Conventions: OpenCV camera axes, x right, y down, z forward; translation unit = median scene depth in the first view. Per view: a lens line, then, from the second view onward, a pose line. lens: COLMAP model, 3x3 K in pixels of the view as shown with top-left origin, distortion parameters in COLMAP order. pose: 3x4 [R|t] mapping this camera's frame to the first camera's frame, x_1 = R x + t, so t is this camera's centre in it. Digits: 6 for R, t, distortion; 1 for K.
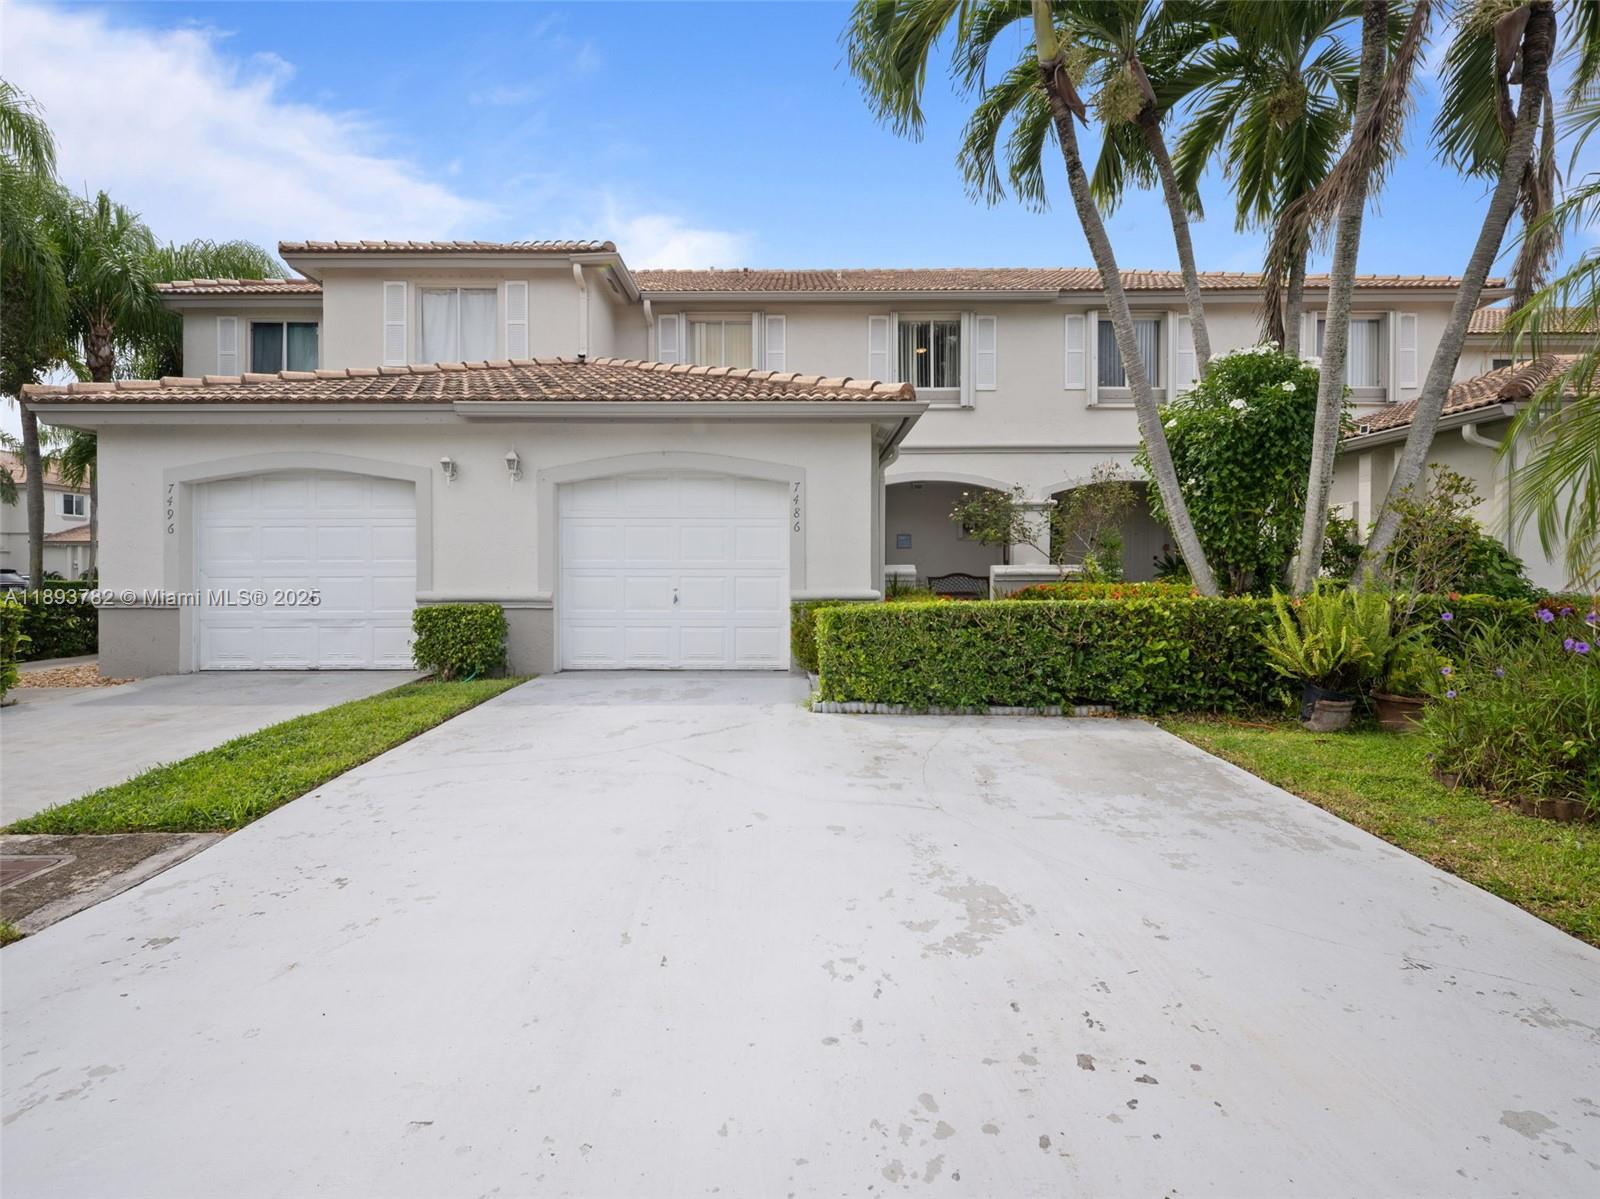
lens RADIAL K [[804.3, 0, 797.1], [0, 804.3, 580.6], [0, 0, 1]] dist [0.010528, -0.006179]
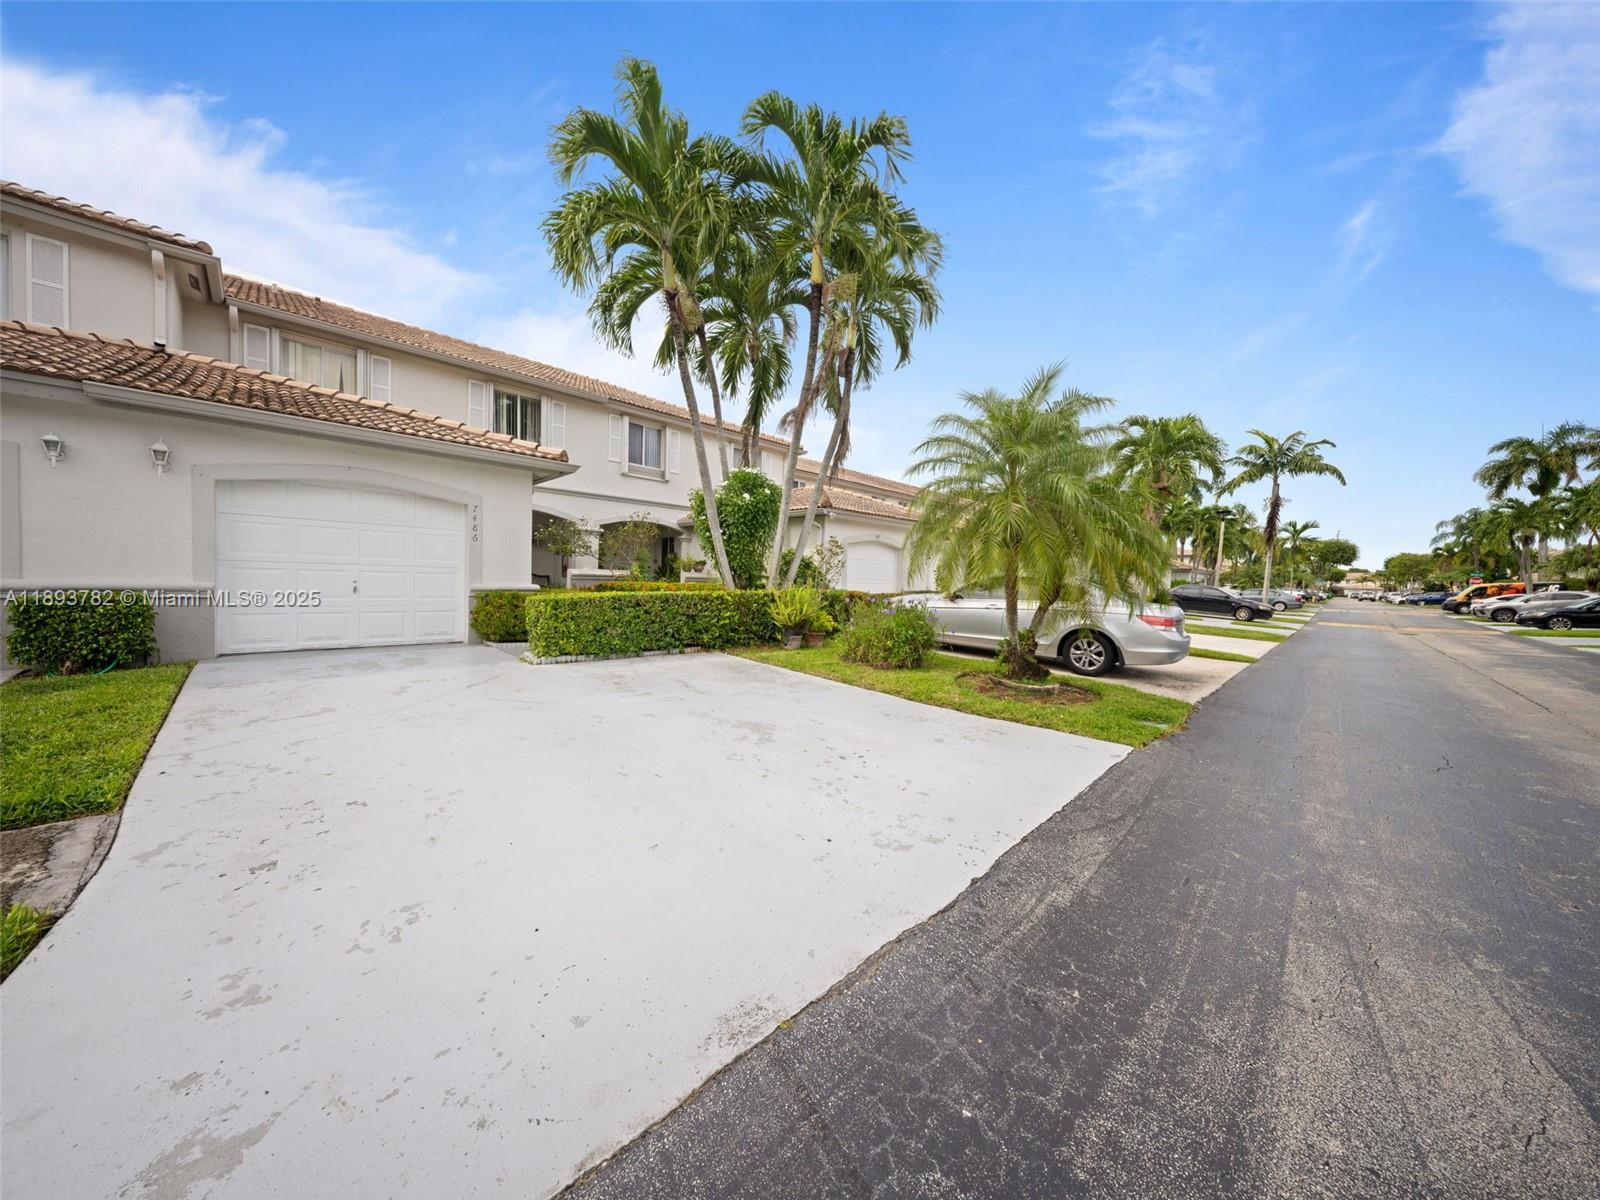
lens RADIAL K [[532.3, 0, 795.1], [0, 532.3, 593.3], [0, 0, 1]] dist [0.002053, -0.001051]
pose [[0.712976, 0.001239, 0.701188, -0.251830], [-0.020452, 0.999610, 0.019030, -0.000221], [-0.700890, -0.027908, 0.712723, -0.042565]]
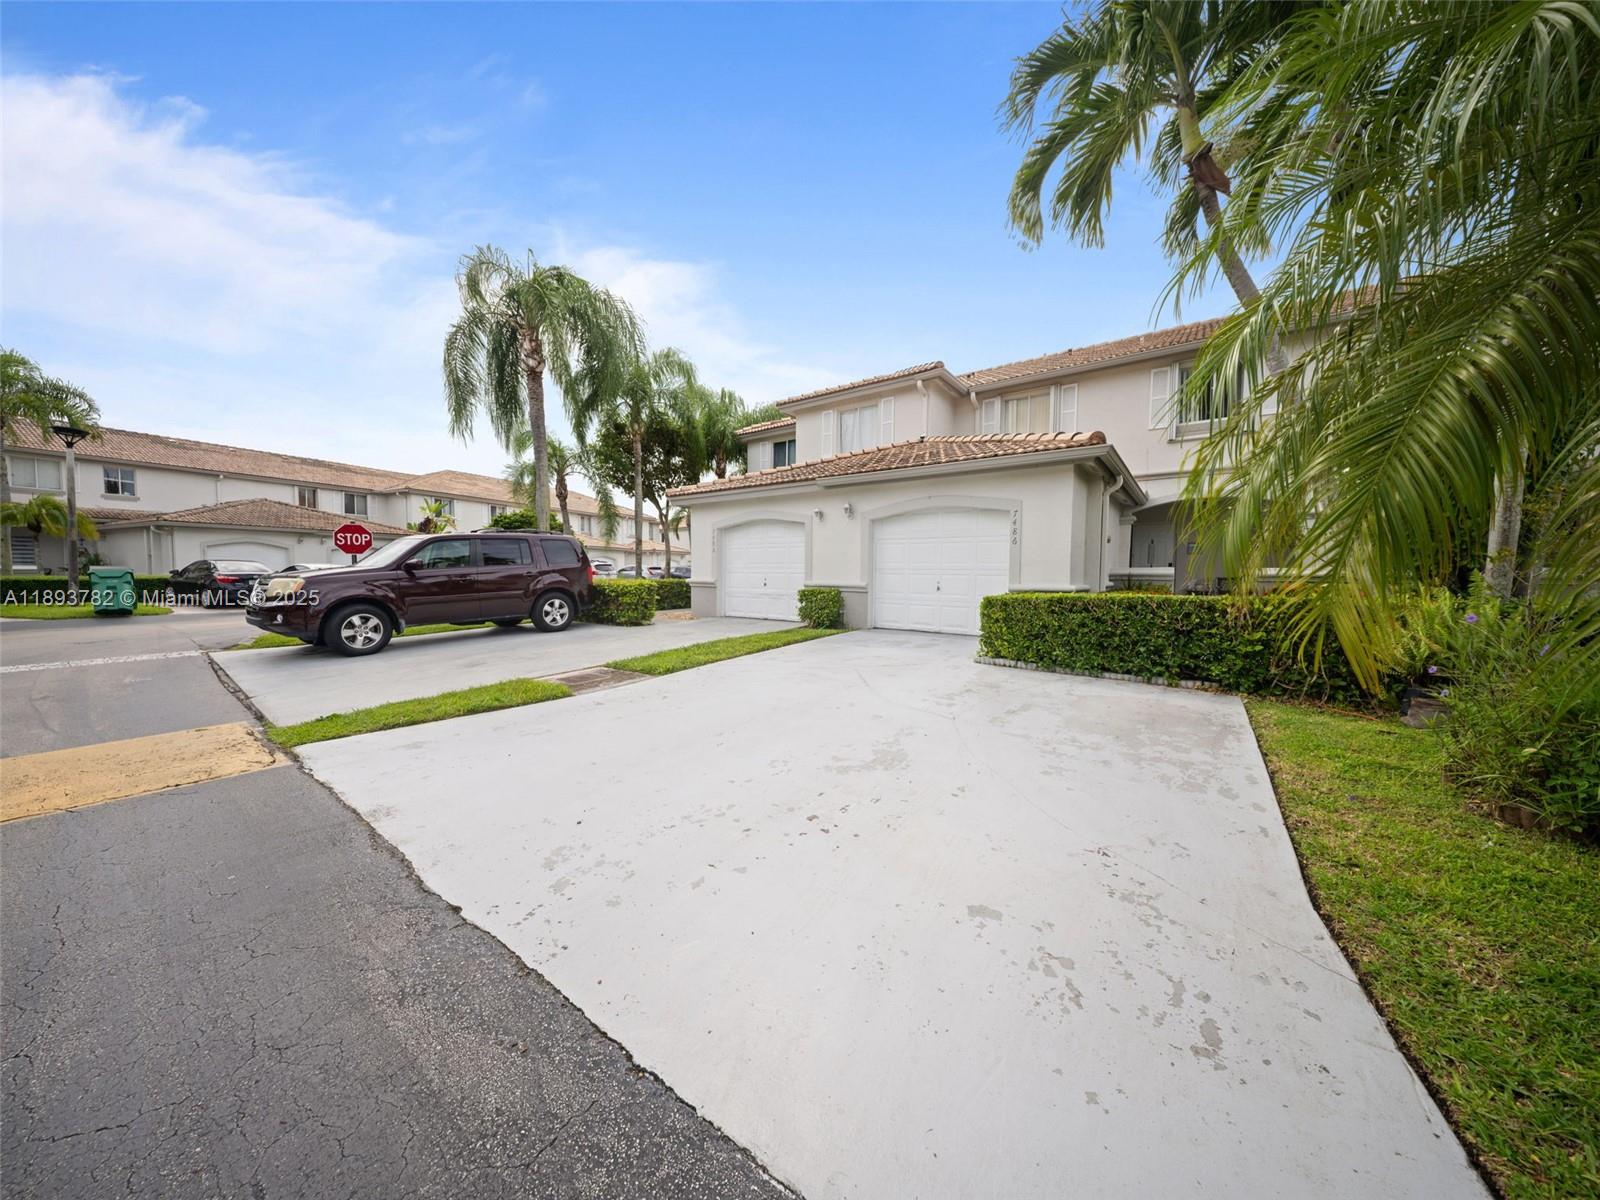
lens RADIAL K [[532.3, 0, 799.6], [0, 532.3, 595.4], [0, 0, 1]] dist [0.002053, -0.001051]
pose [[0.804983, 0.032534, -0.592405, 0.261984], [-0.013348, 0.999236, 0.036740, 0.001516], [0.593148, -0.021667, 0.804802, -0.012734]]
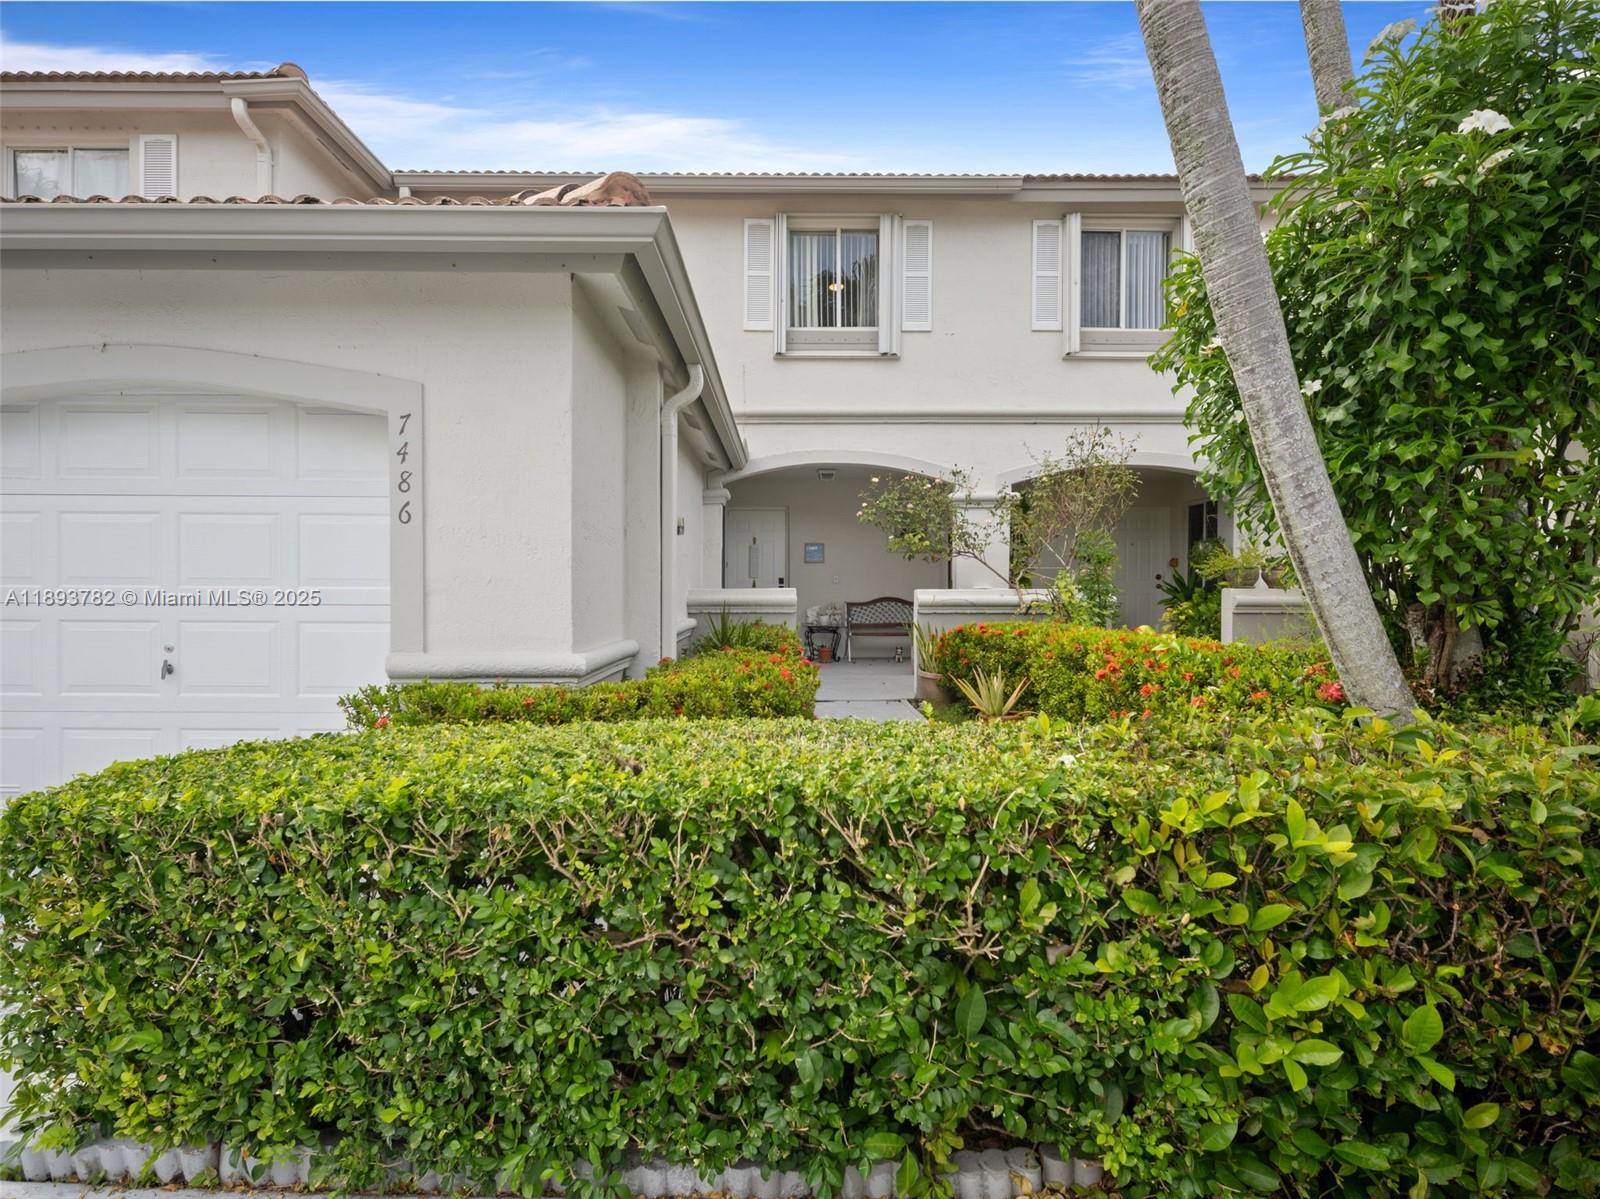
lens RADIAL K [[804.3, 0, 795.5], [0, 804.3, 603.5], [0, 0, 1]] dist [0.010528, -0.006179]
pose [[0.999907, 0.002266, 0.013476, 0.212565], [-0.002389, 0.999956, 0.009093, -0.021416], [-0.013455, -0.009124, 0.999868, 0.547557]]
